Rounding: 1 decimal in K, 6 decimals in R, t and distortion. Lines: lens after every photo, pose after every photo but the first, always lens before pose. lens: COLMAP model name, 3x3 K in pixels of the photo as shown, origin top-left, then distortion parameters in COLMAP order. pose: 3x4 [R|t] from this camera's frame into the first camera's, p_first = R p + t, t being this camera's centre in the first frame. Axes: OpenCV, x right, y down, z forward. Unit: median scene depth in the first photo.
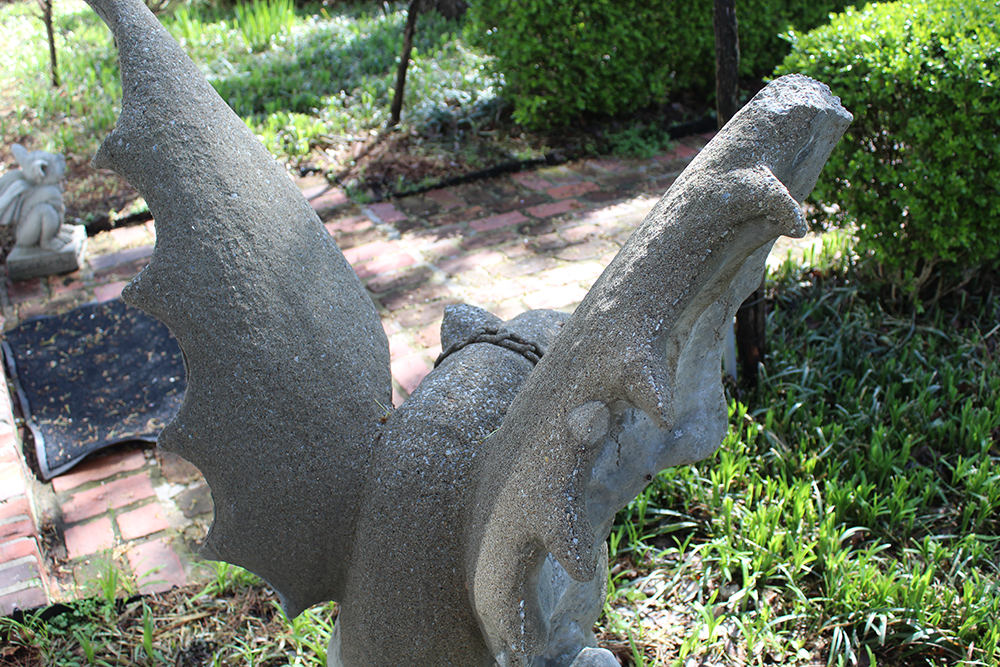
lens RADIAL K [[663.0, 0, 500.8], [0, 663.0, 330.7], [0, 0, 1]] dist [-0.047046, 0.024973]
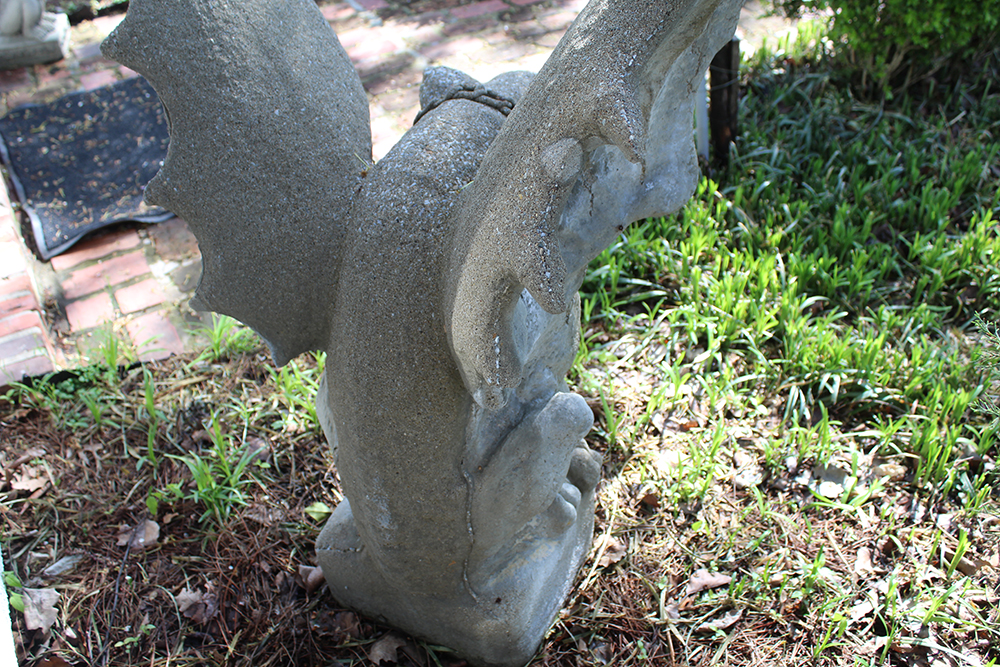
lens RADIAL K [[604.7, 0, 504.9], [0, 604.7, 338.5], [0, 0, 1]] dist [-0.044888, 0.020486]
pose [[0.999936, 0.000143, 0.011306, 0.028772], [-0.001509, 0.992673, 0.120826, 0.252933], [-0.011206, -0.120835, 0.992609, 0.035776]]
